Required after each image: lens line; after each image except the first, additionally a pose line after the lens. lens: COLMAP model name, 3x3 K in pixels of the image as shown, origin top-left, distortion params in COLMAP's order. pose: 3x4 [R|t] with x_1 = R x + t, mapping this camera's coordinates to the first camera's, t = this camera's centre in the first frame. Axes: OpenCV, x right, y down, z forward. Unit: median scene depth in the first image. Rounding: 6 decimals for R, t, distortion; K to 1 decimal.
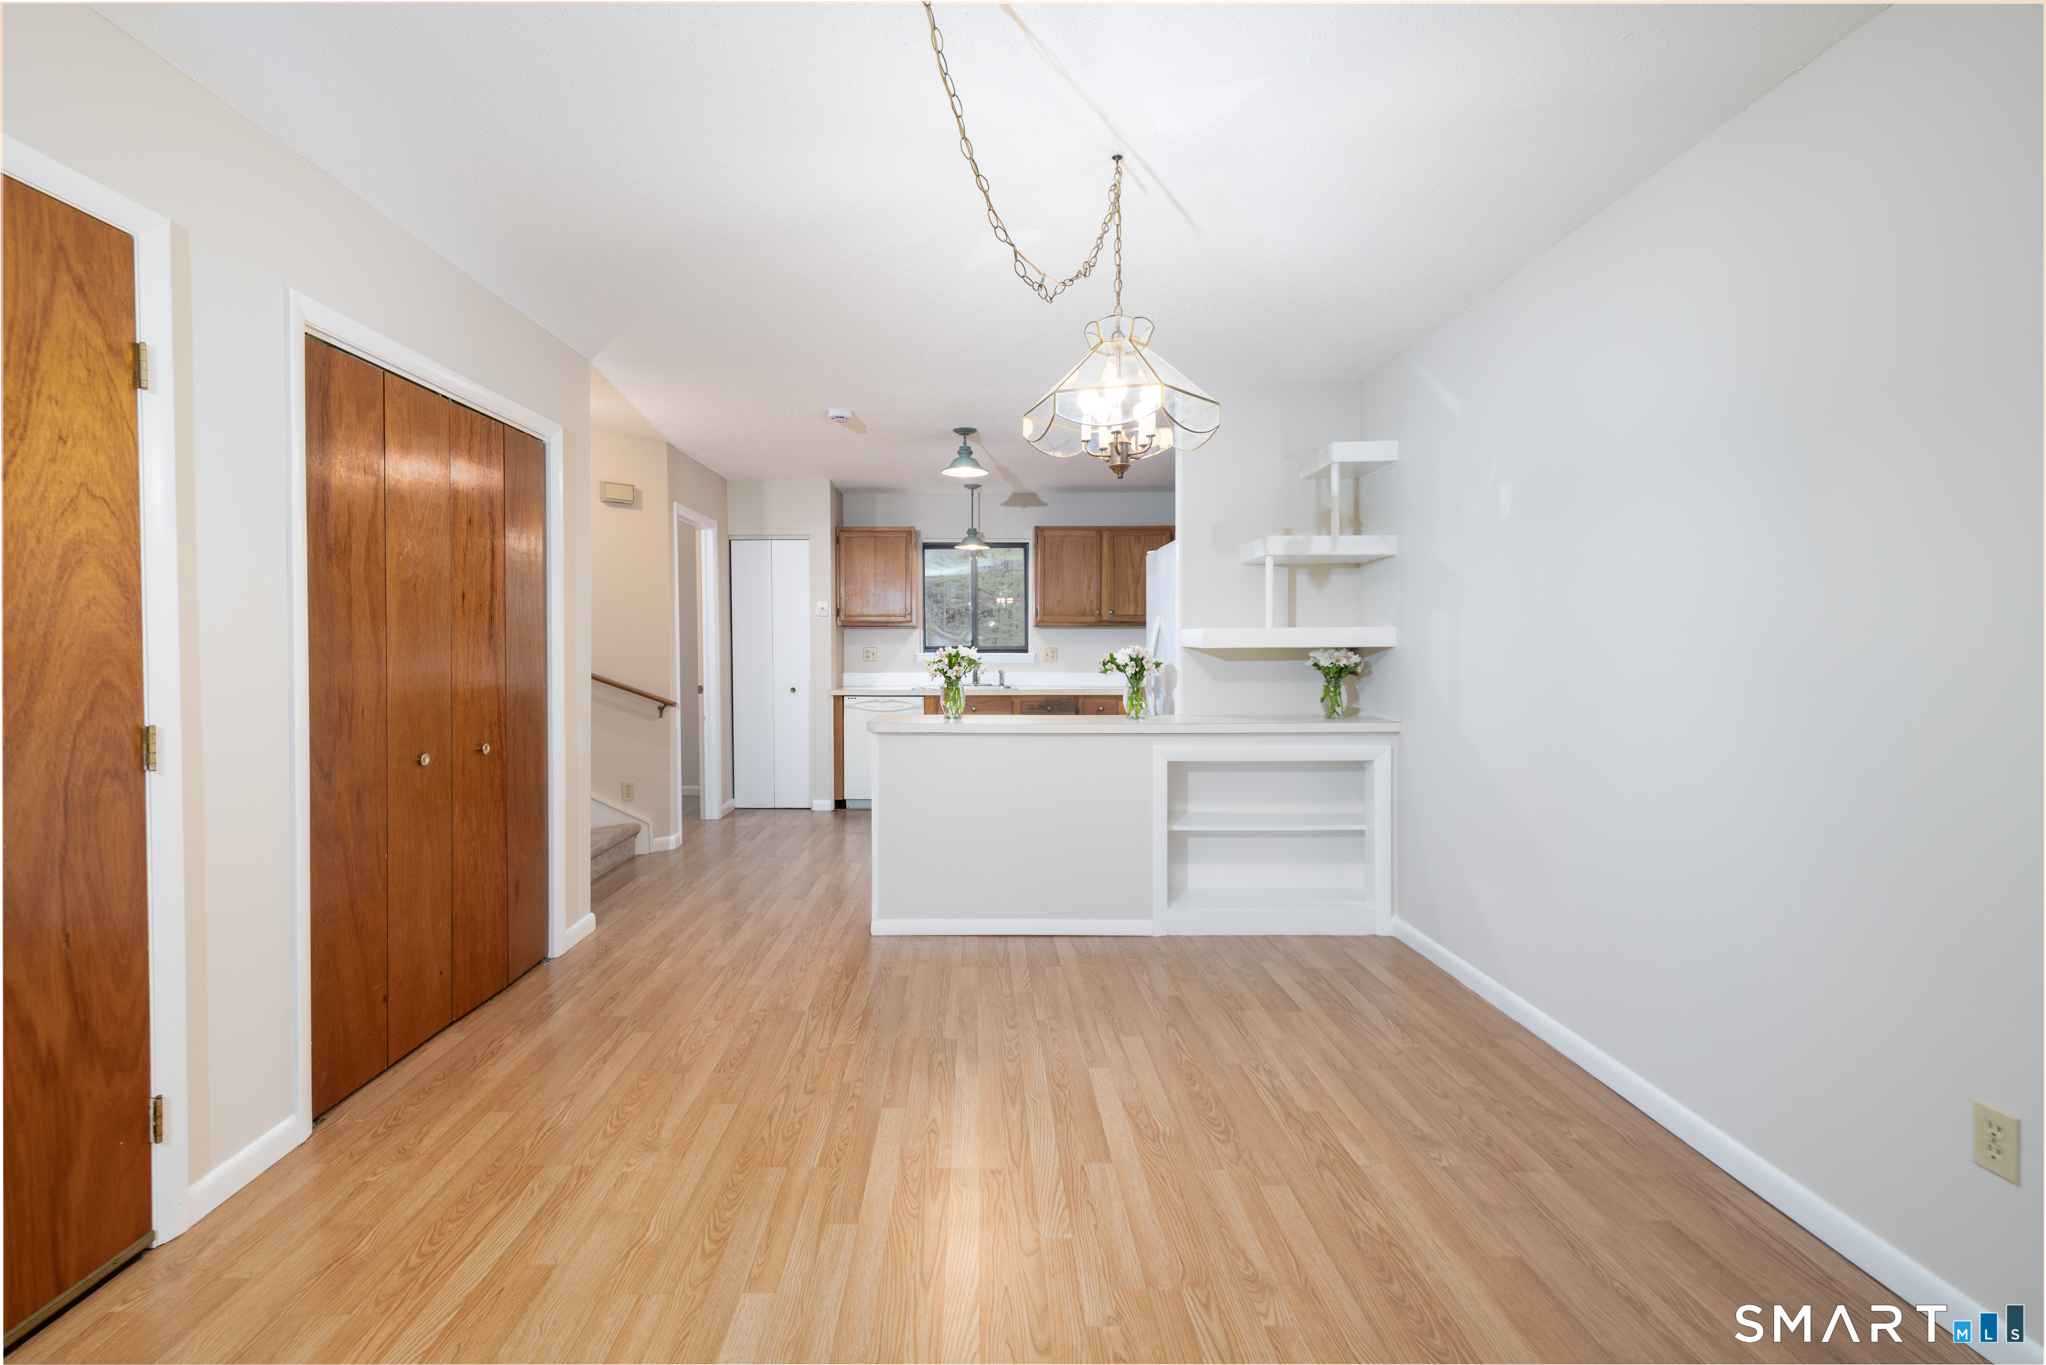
lens RADIAL K [[869.2, 0, 988.6], [0, 869.2, 641.7], [0, 0, 1]] dist [-0.000434, -0.000016]
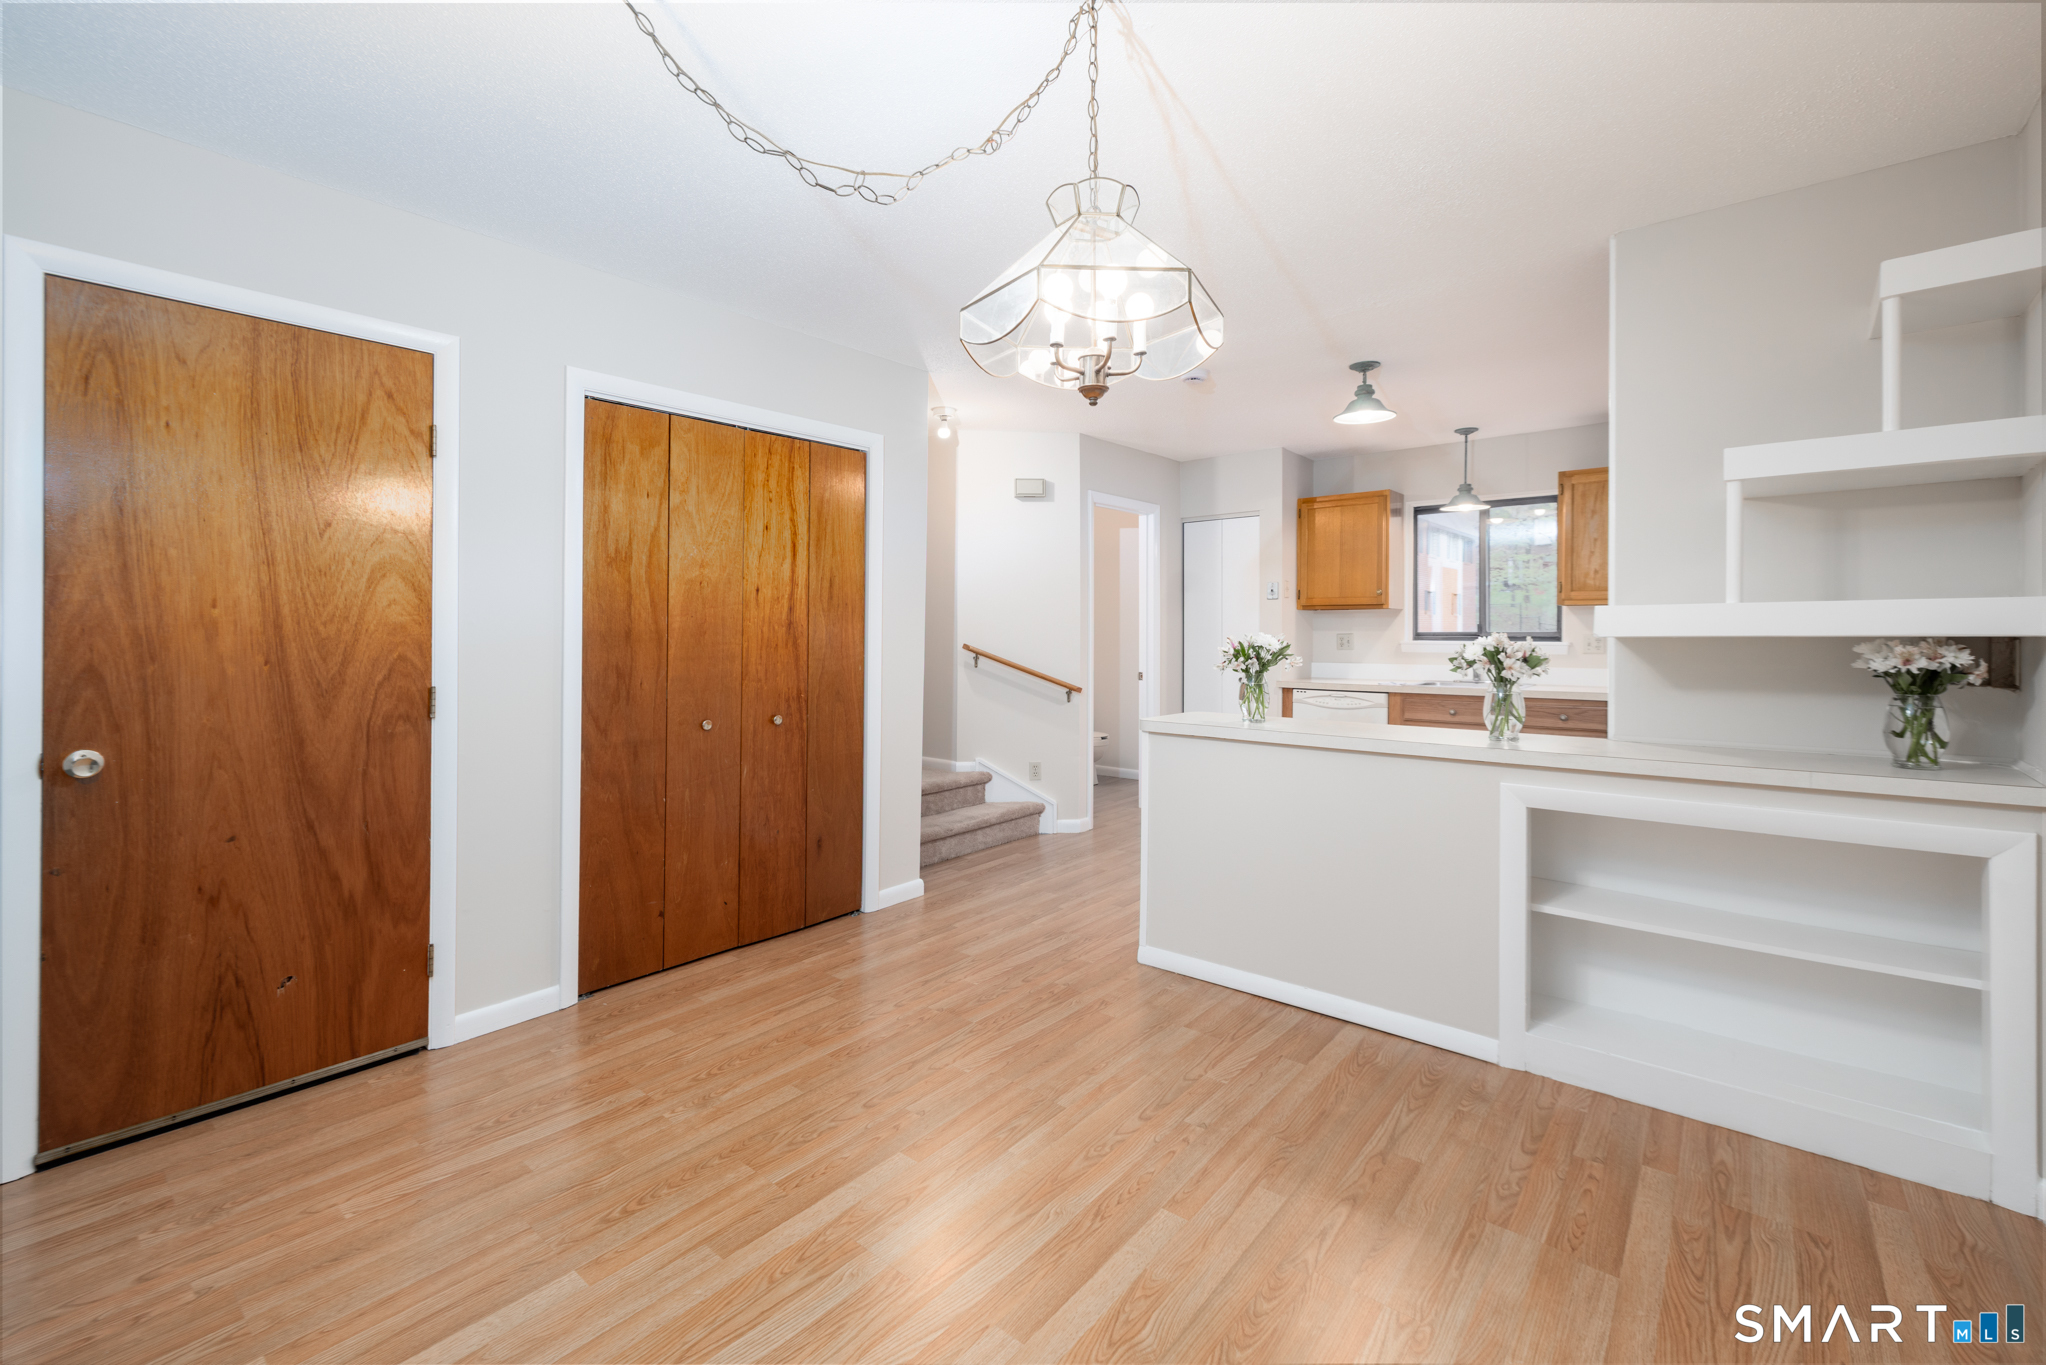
lens RADIAL K [[878.8, 0, 1017.6], [0, 878.8, 614.8], [0, 0, 1]] dist [-0.000182, 0.000099]
pose [[0.765150, -0.011343, -0.643752, 0.490639], [0.001995, 0.999882, -0.015247, 0.000500], [0.643849, 0.010382, 0.765082, 0.338035]]
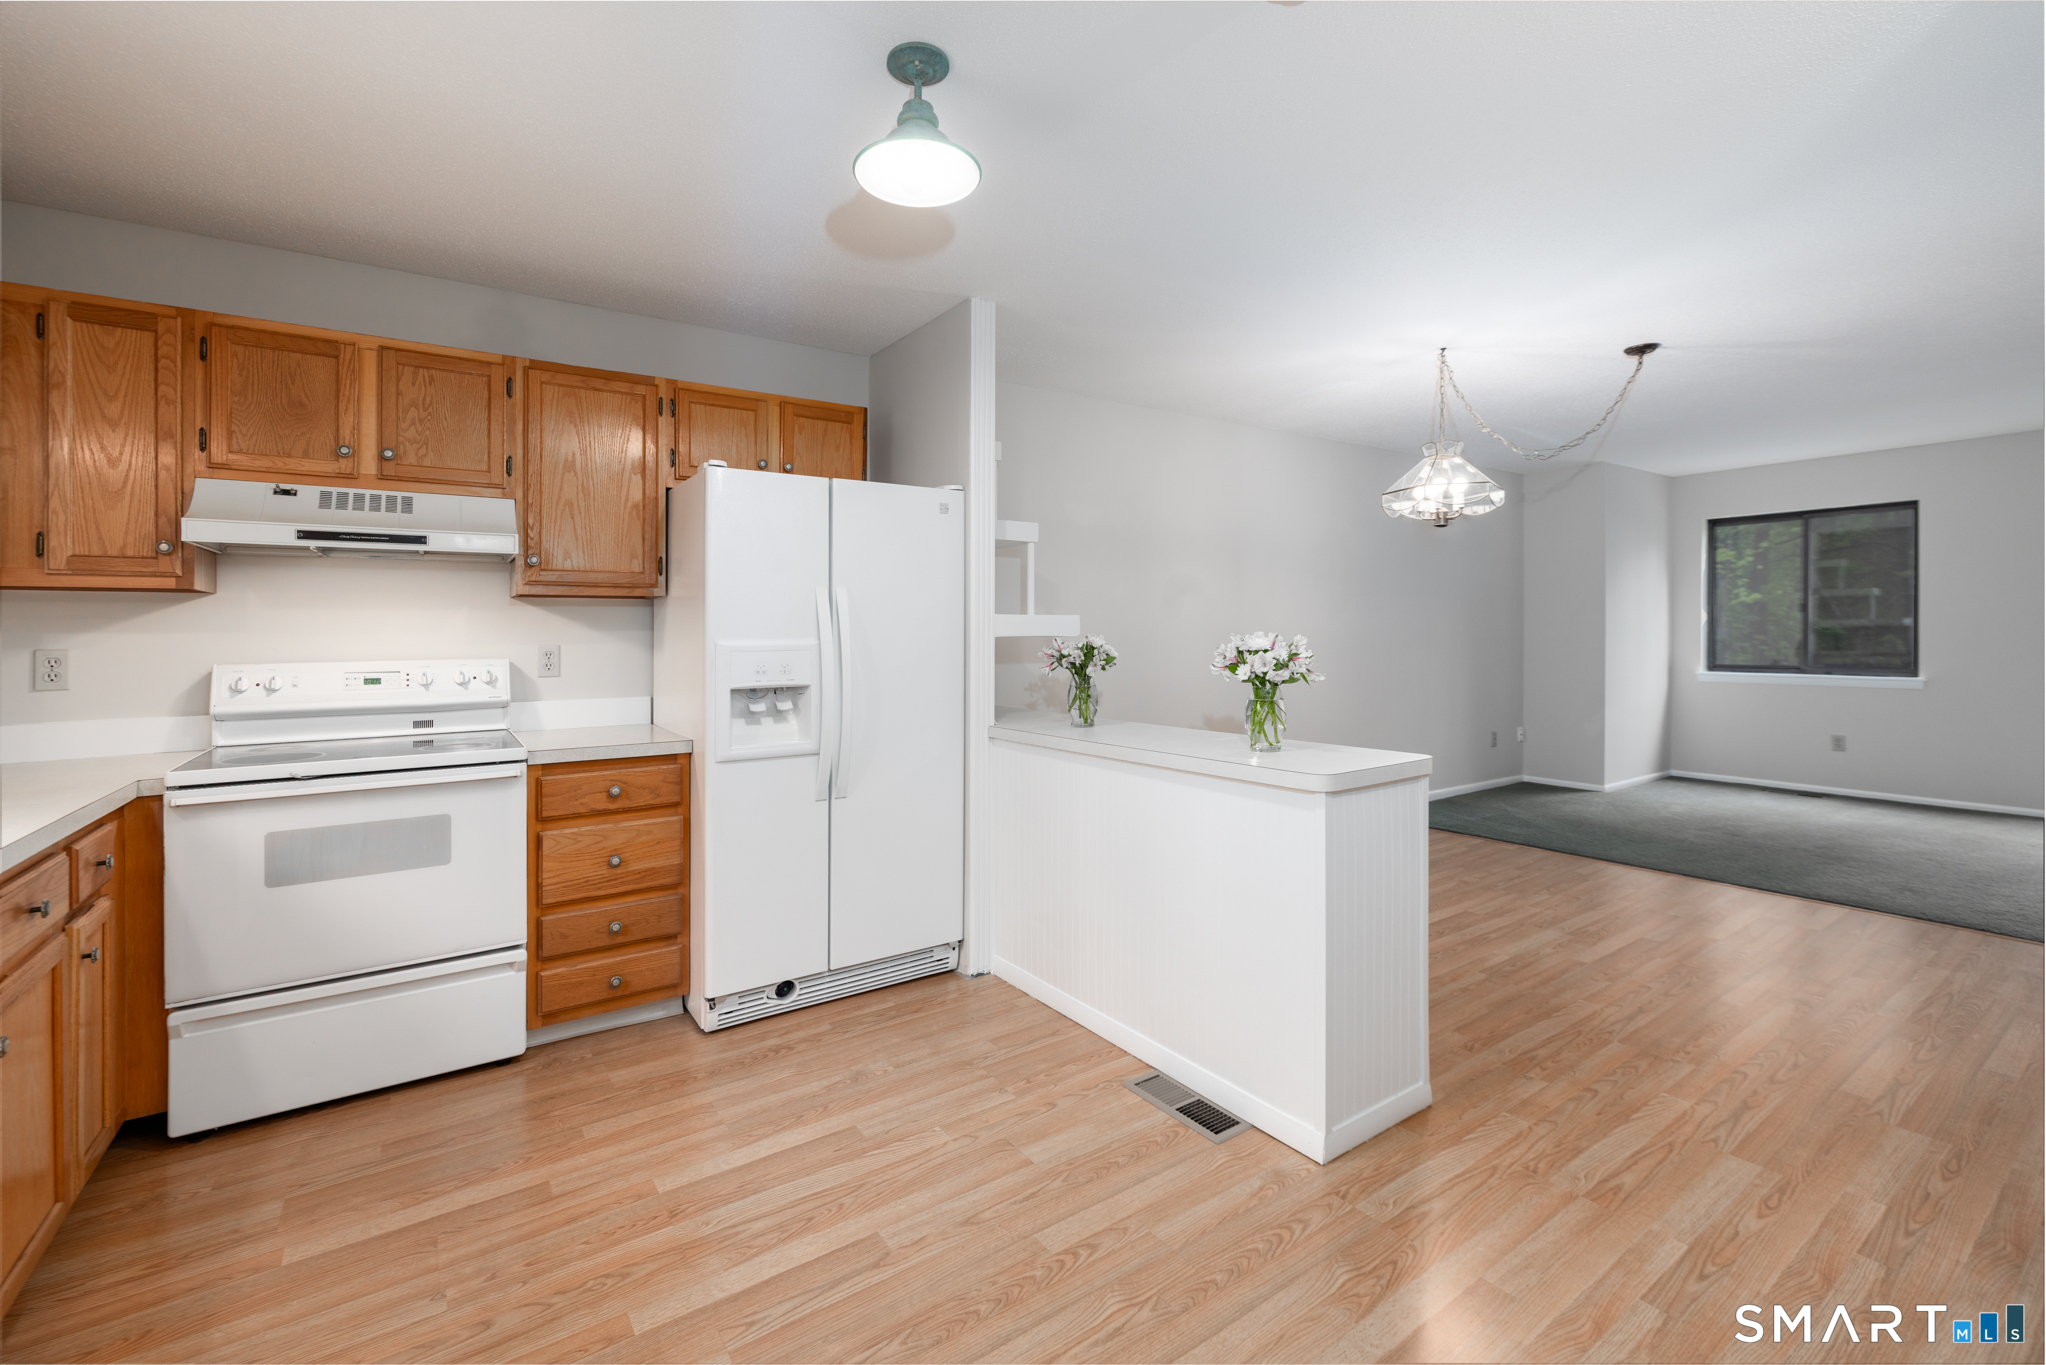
lens RADIAL K [[869.2, 0, 988.6], [0, 869.2, 641.7], [0, 0, 1]] dist [-0.000434, -0.000016]
pose [[-0.538902, -0.008494, 0.842326, -0.677642], [0.005407, 0.999894, 0.013541, 0.001788], [-0.842351, 0.011852, -0.538799, 2.243719]]
